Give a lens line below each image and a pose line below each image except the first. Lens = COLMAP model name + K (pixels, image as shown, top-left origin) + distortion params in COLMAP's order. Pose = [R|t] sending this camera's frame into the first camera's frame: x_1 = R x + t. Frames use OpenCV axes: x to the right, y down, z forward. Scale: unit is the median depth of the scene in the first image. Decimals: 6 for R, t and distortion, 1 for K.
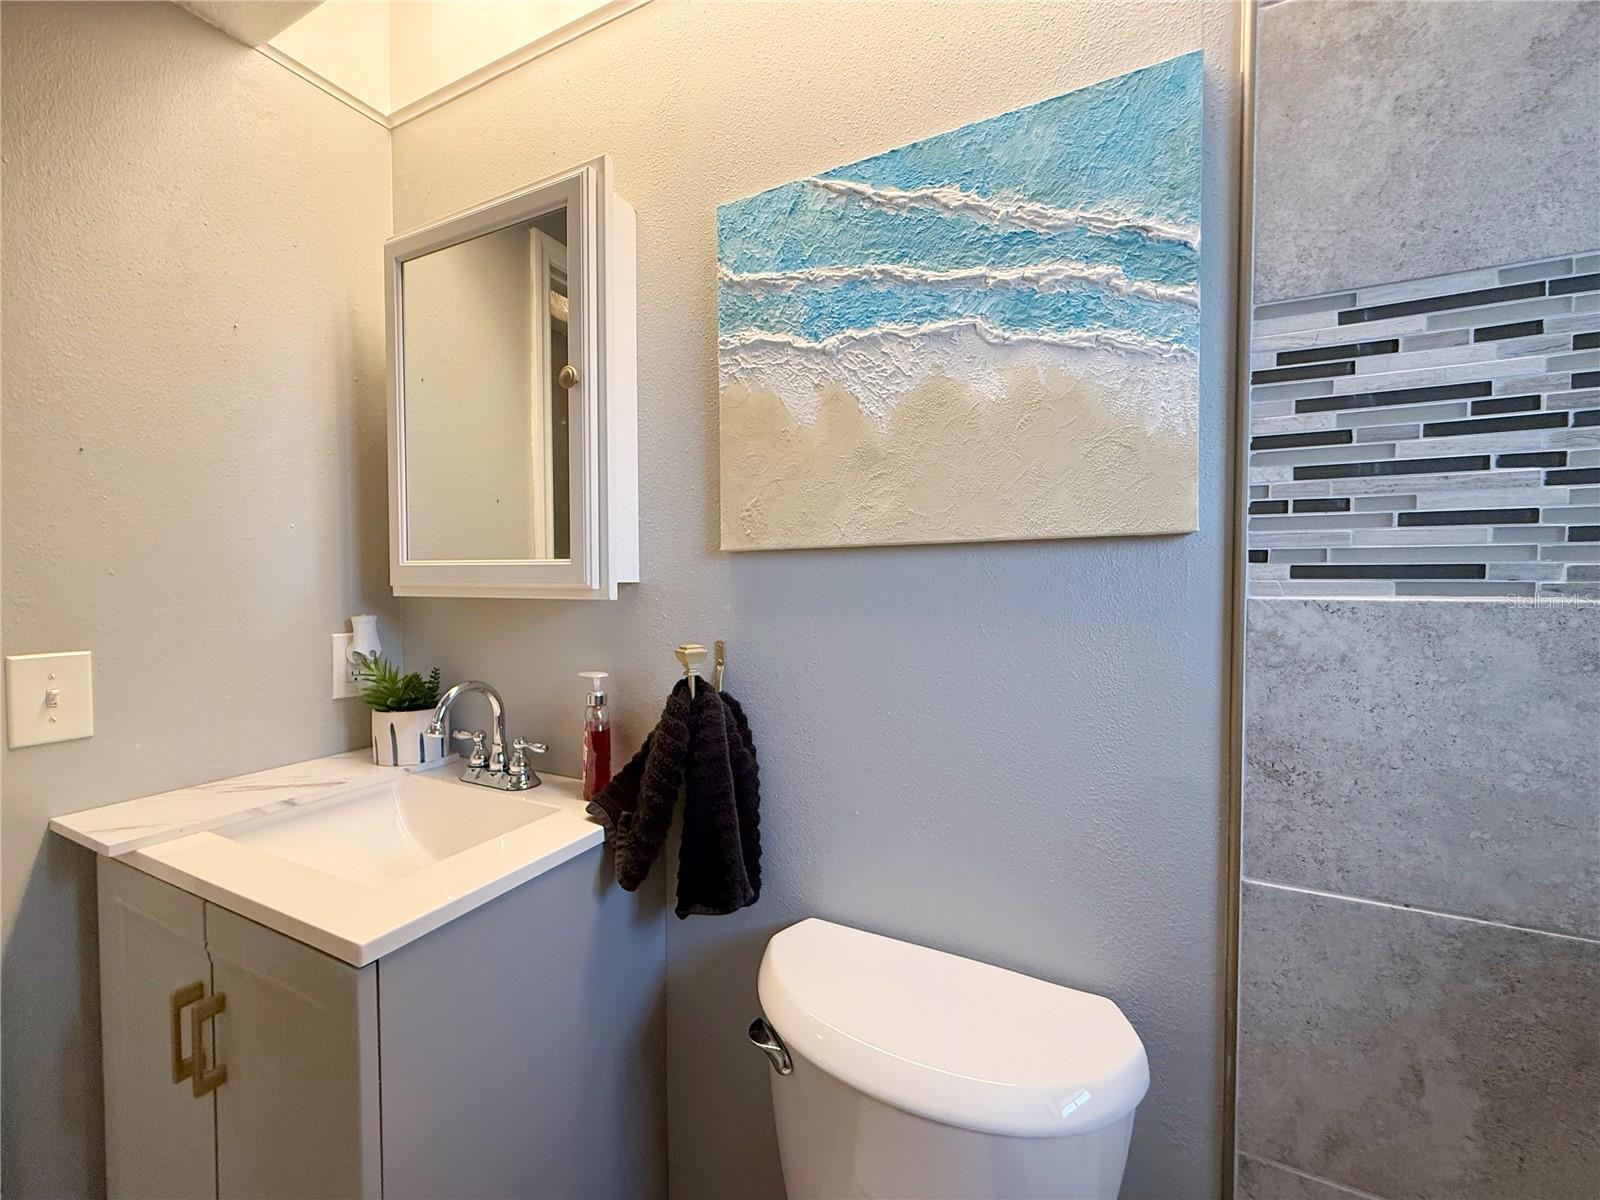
lens RADIAL K [[638.0, 0, 799.7], [0, 638.0, 602.0], [0, 0, 1]] dist [-0.000700, -0.001299]
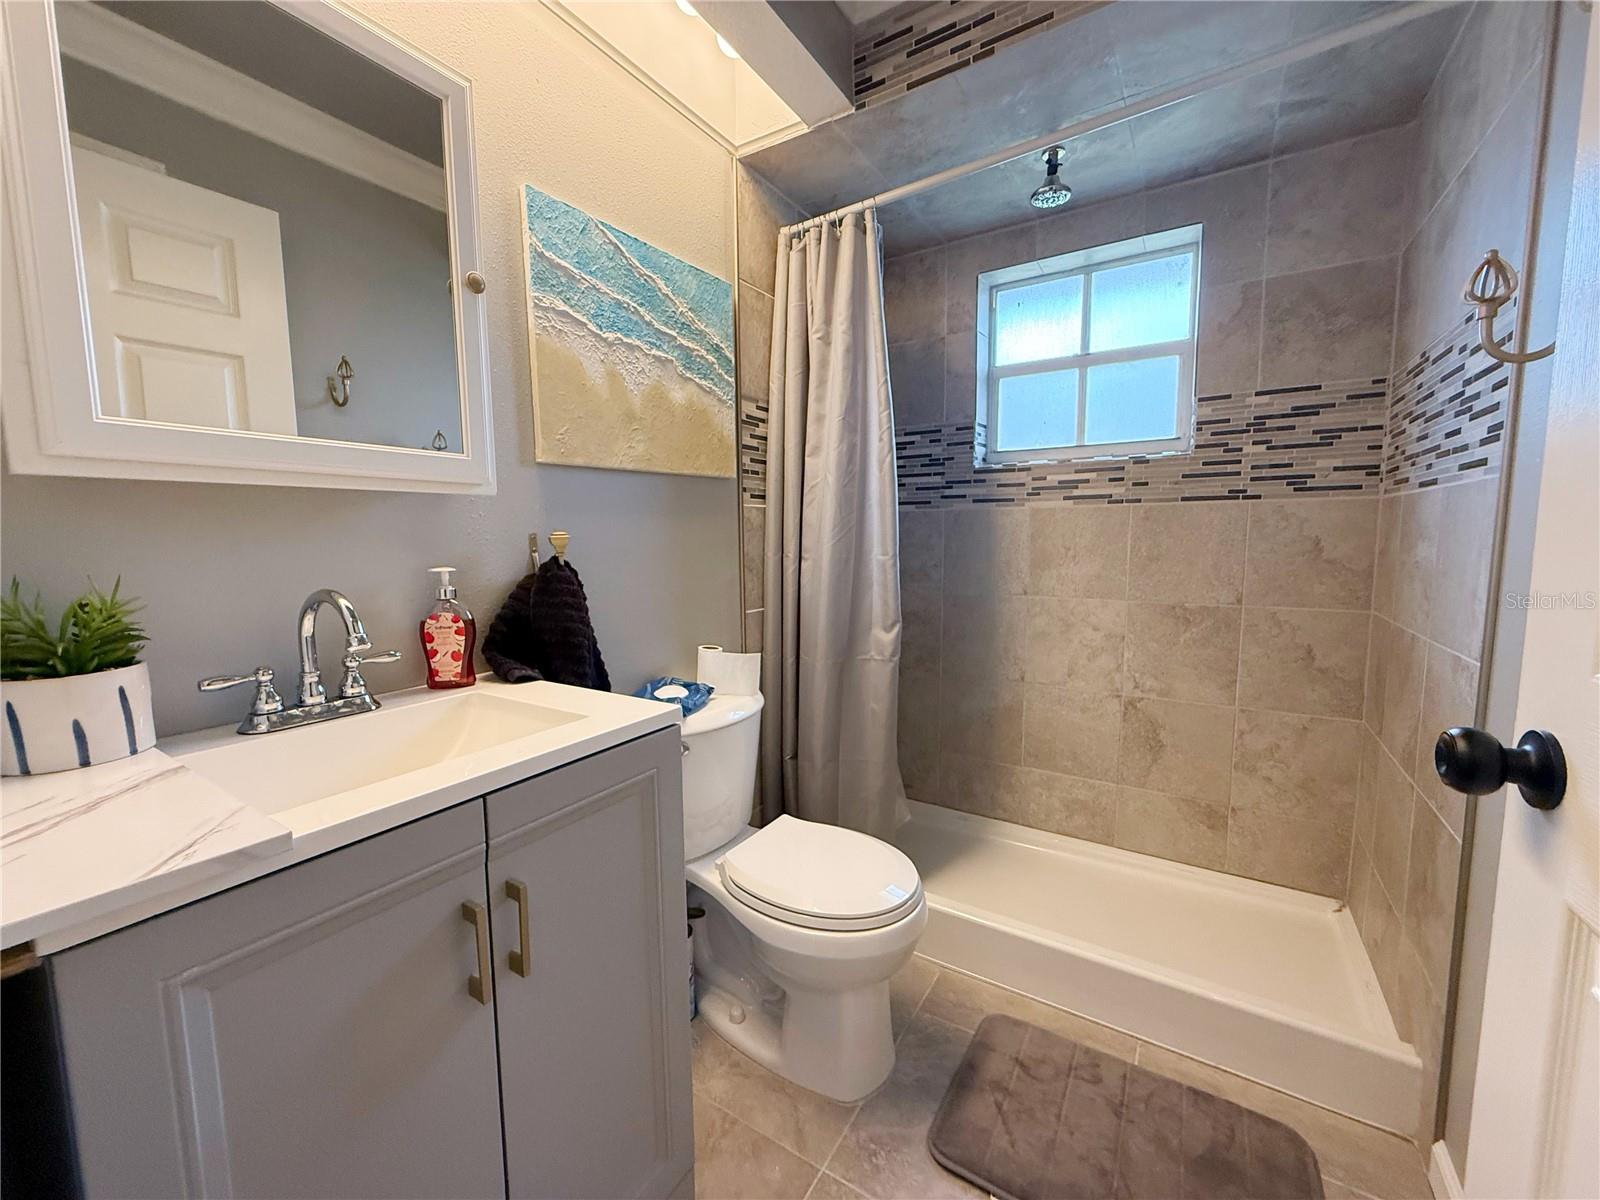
lens RADIAL K [[638.0, 0, 796.8], [0, 638.0, 596.8], [0, 0, 1]] dist [-0.000700, -0.001299]
pose [[0.114923, -0.099926, 0.988336, -1.621109], [0.042113, 0.994523, 0.095655, 0.106134], [-0.992481, 0.030629, 0.118502, 0.404871]]
